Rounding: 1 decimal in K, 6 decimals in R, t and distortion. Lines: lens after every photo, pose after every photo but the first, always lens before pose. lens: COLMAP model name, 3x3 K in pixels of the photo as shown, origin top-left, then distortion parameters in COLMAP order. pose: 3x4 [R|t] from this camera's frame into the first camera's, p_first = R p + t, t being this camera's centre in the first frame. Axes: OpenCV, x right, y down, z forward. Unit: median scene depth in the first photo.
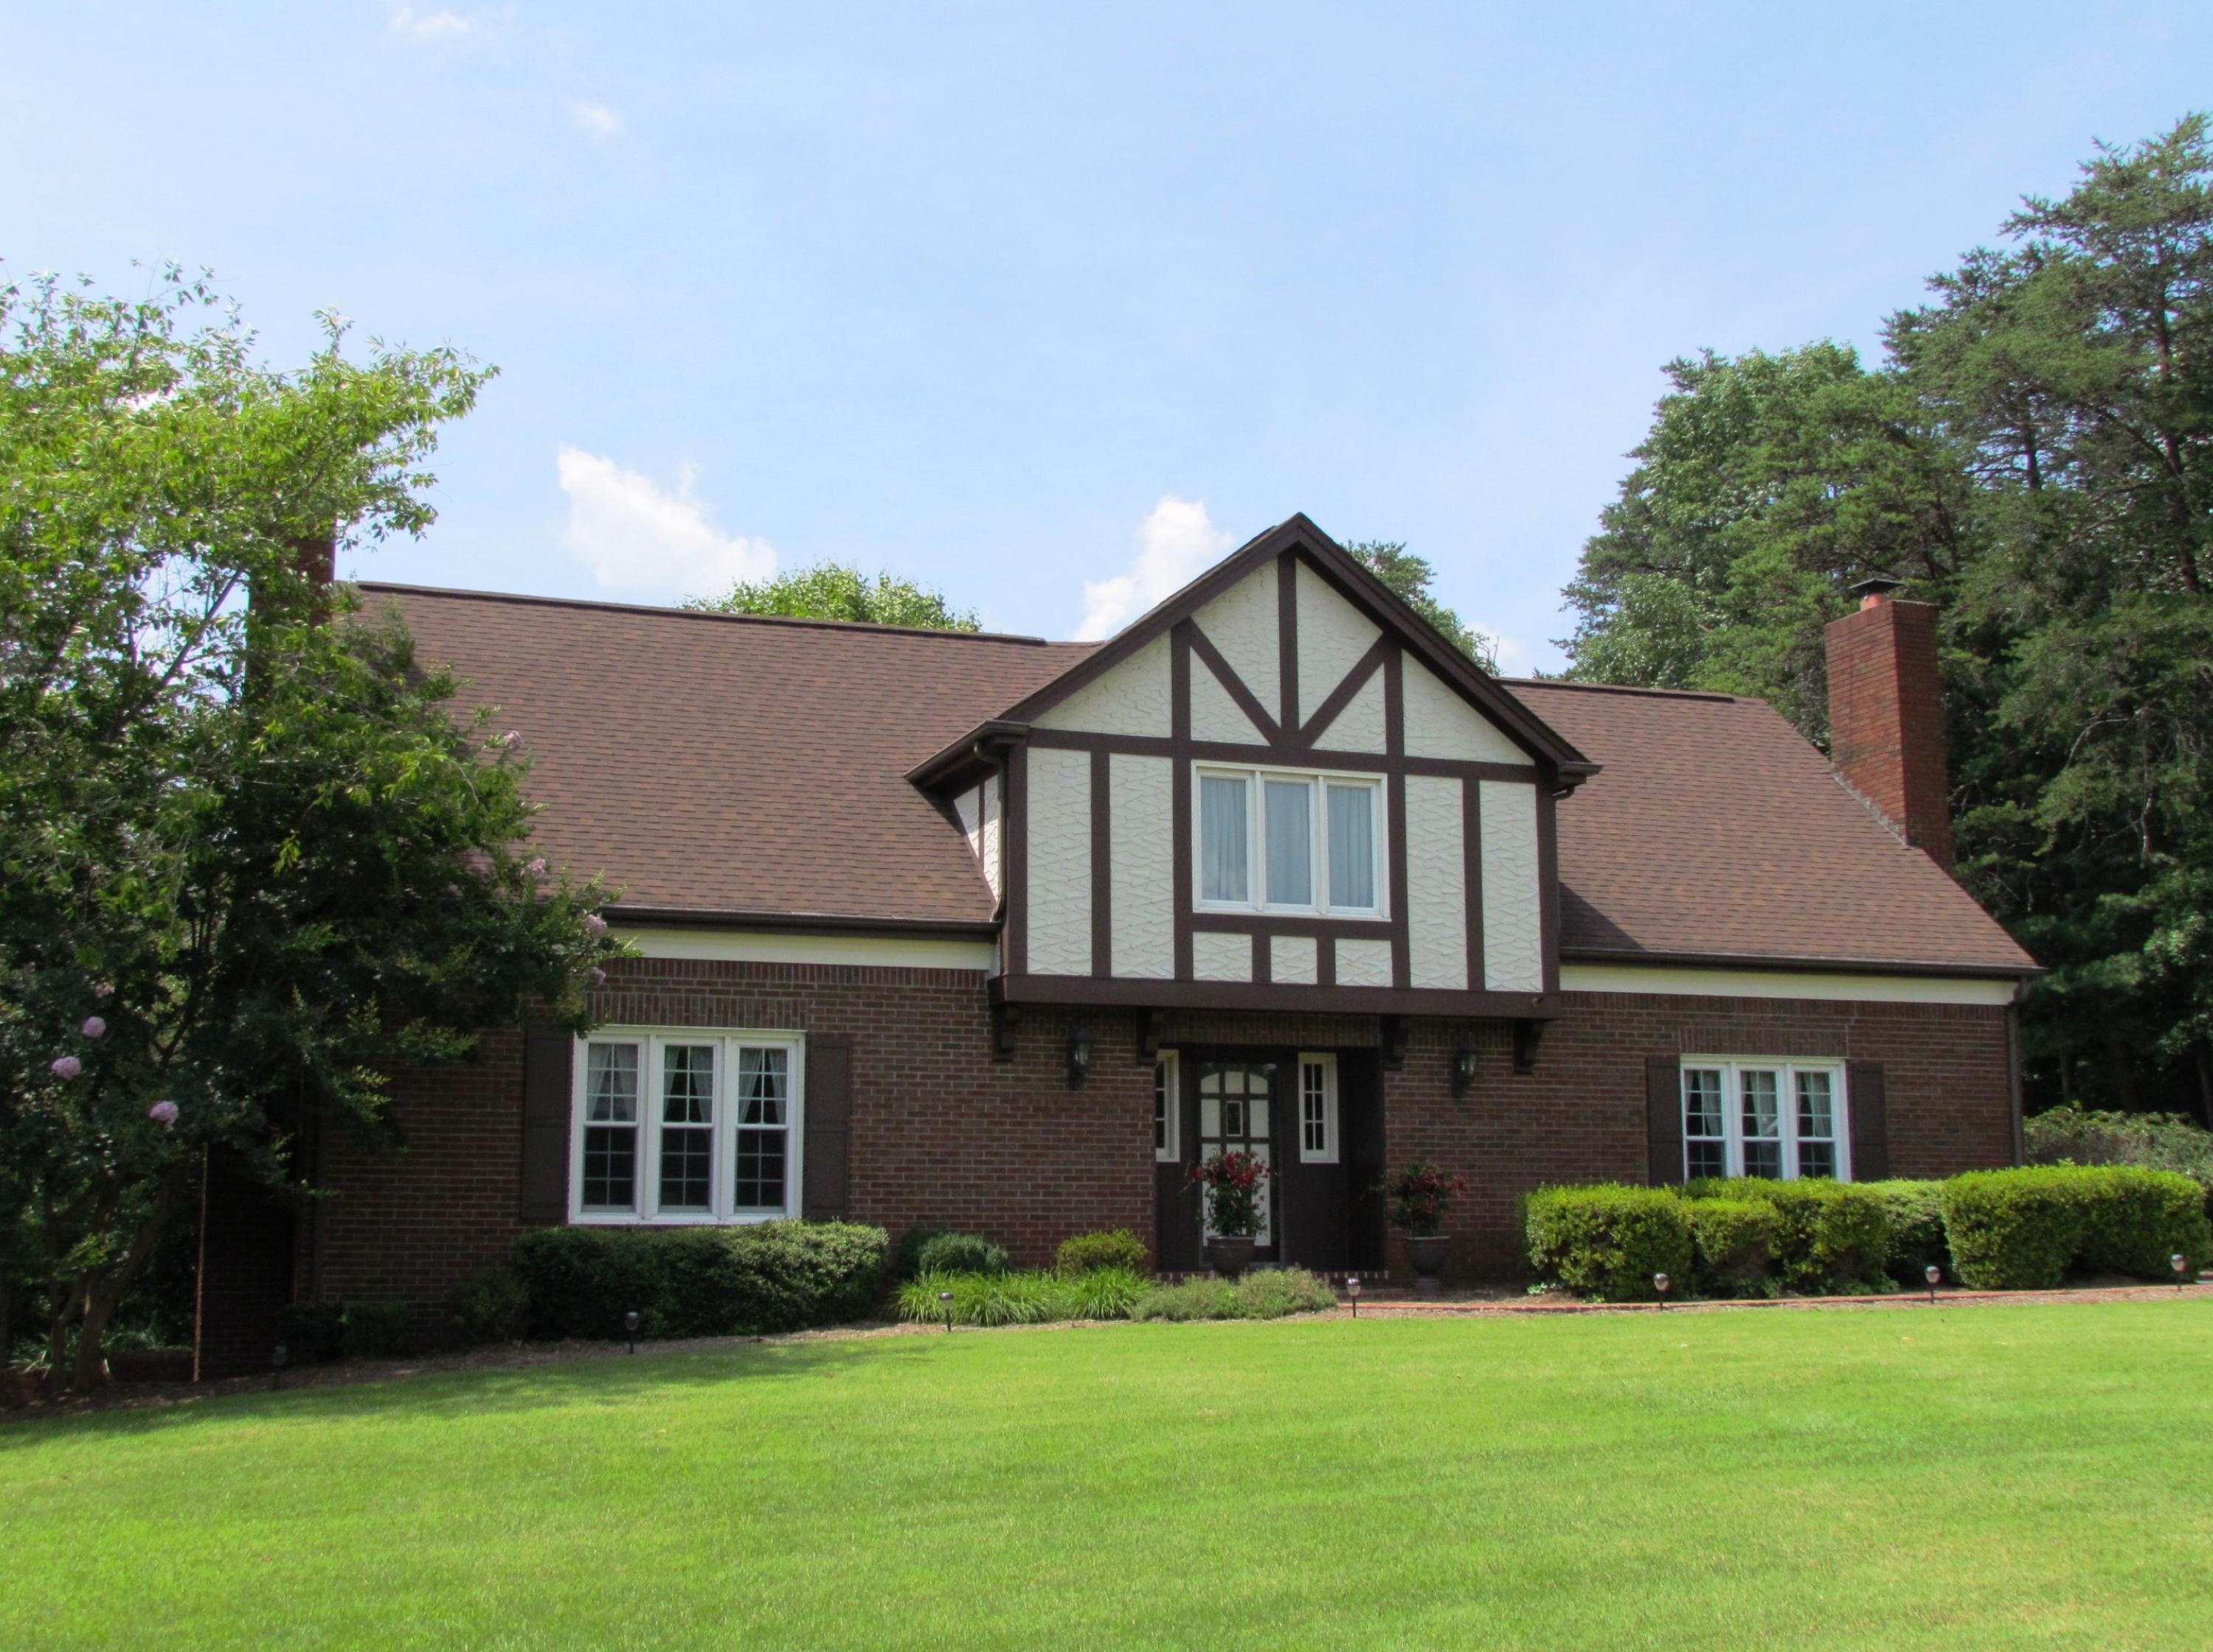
lens RADIAL K [[2455.3, 0, 1106.5], [0, 2455.3, 826.0], [0, 0, 1]] dist [-0.020327, -0.008785]
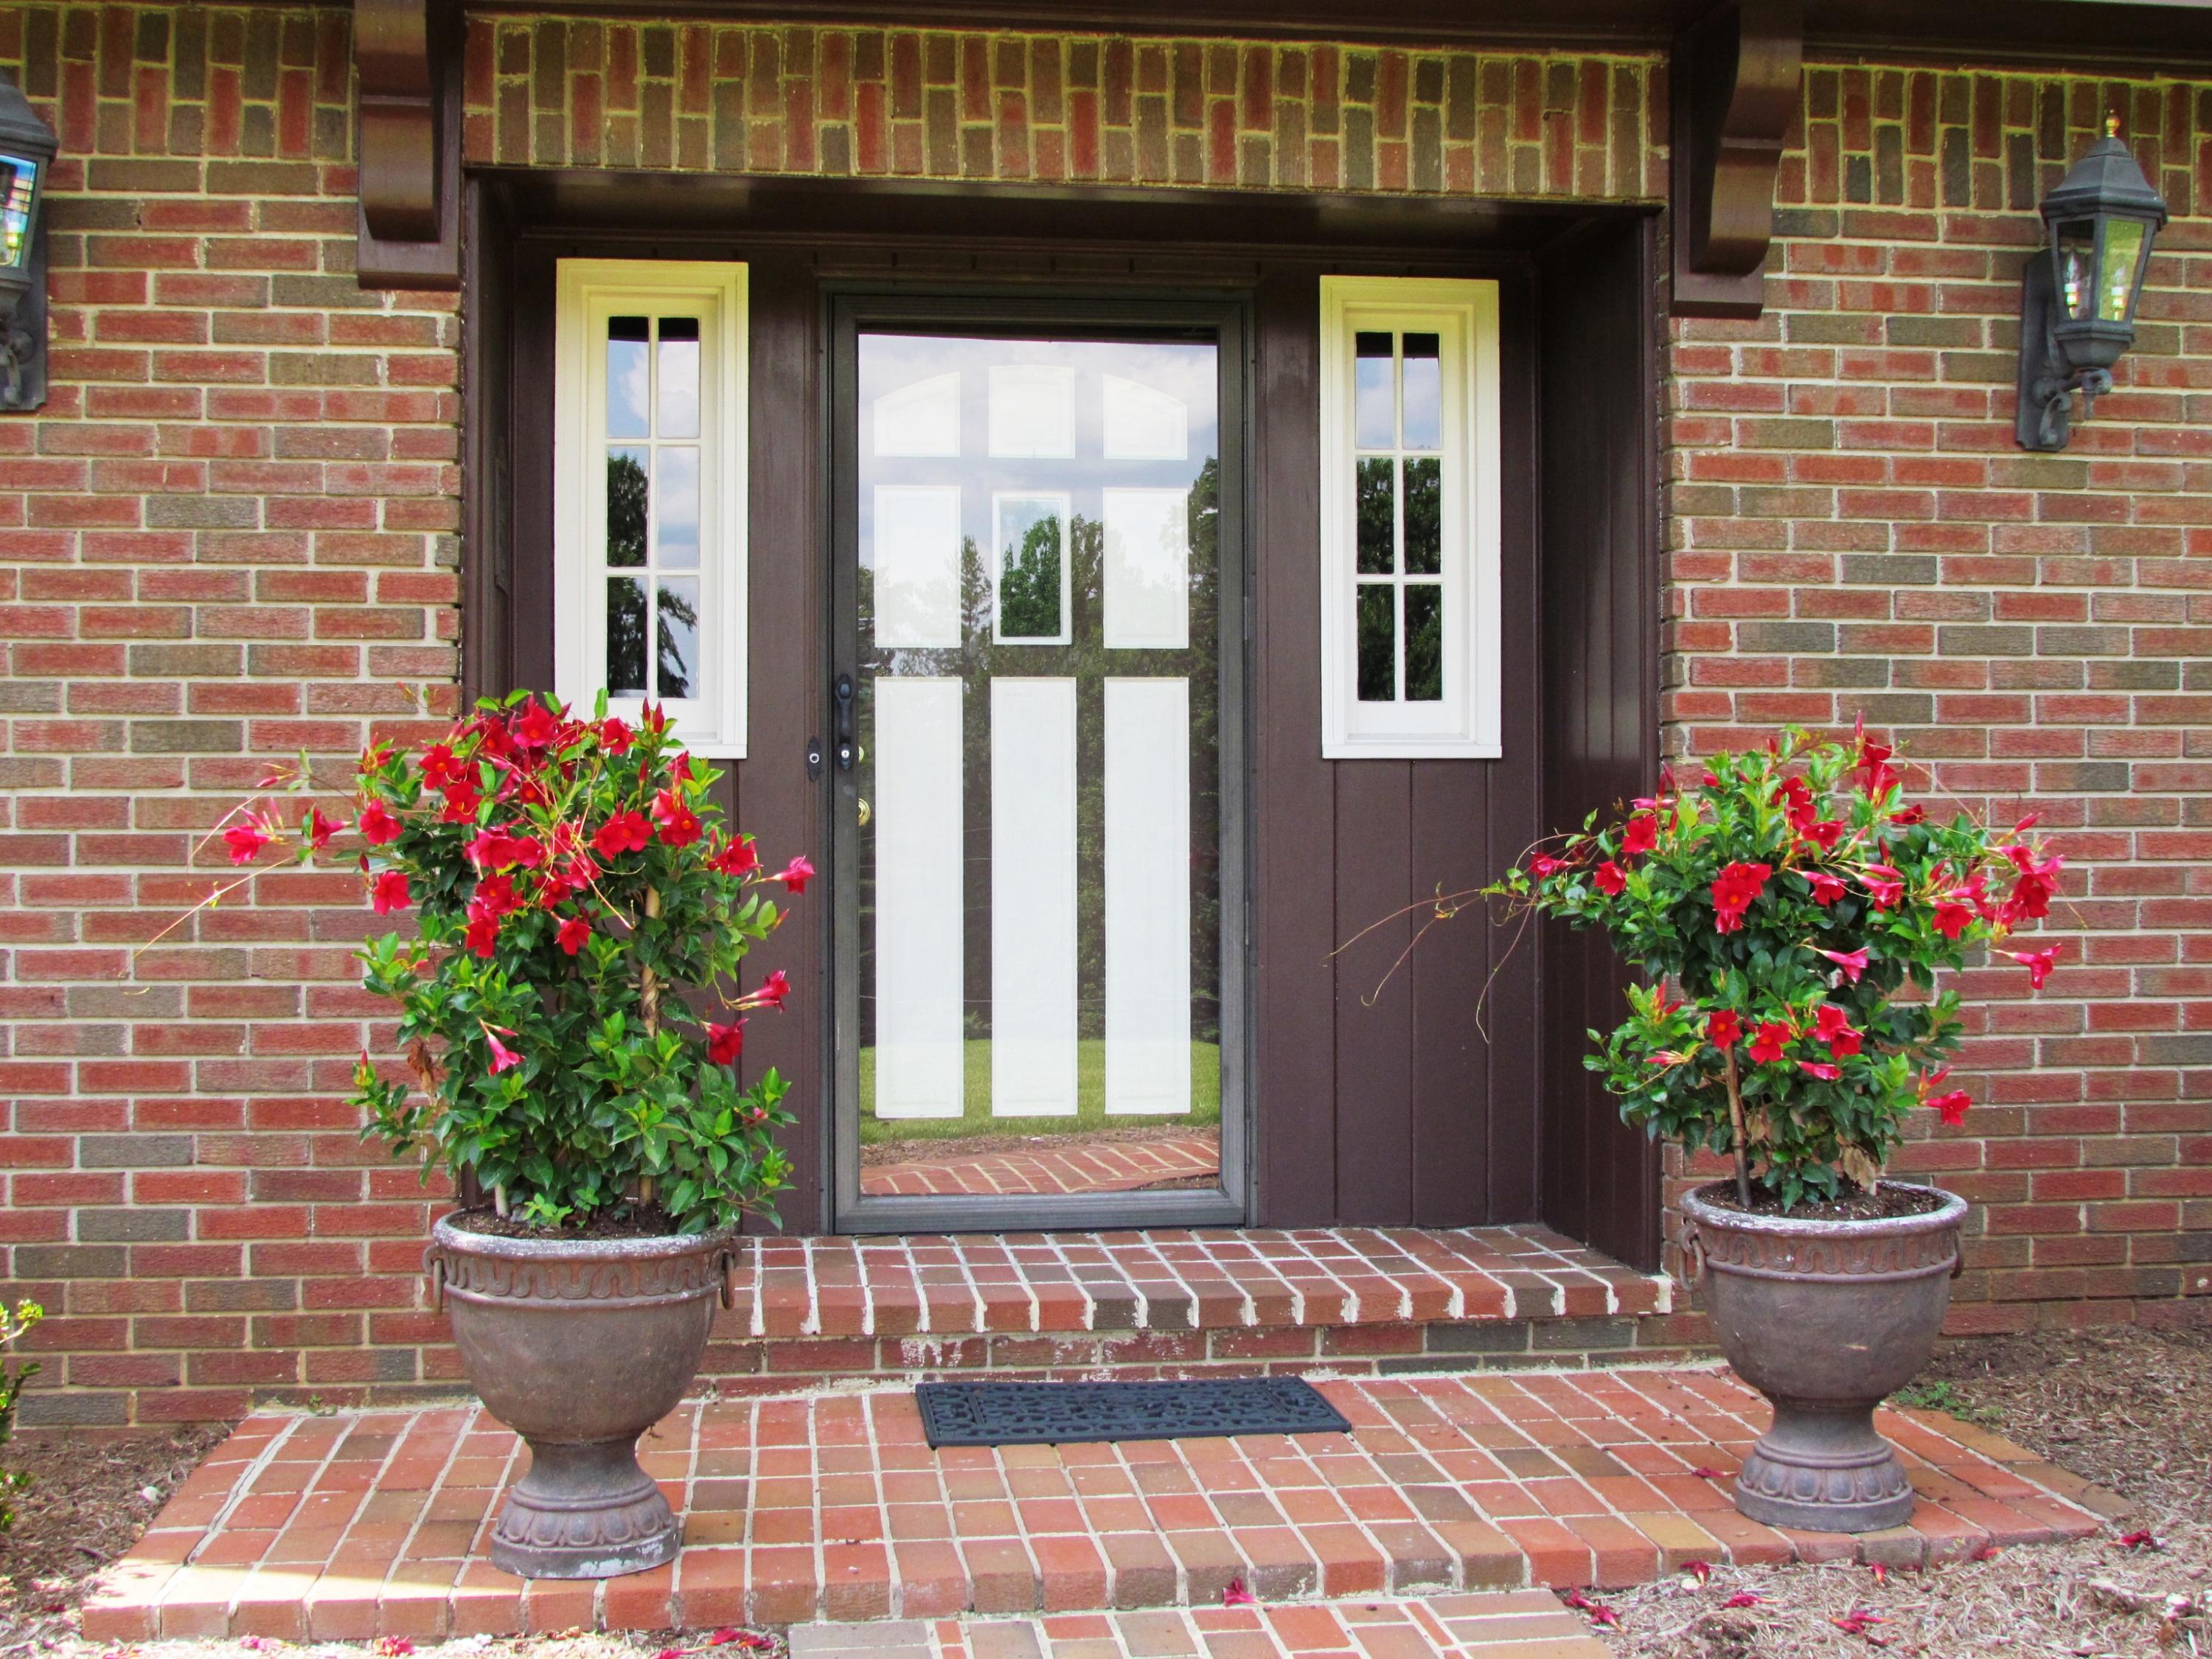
lens RADIAL K [[2820.7, 0, 1106.0], [0, 2820.7, 829.5], [0, 0, 1]] dist [-0.023776, -0.035147]
pose [[0.976100, 0.003792, -0.217288, 0.115047], [0.033788, 0.985042, 0.168971, 0.097746], [0.214679, -0.172274, 0.961371, 0.735080]]
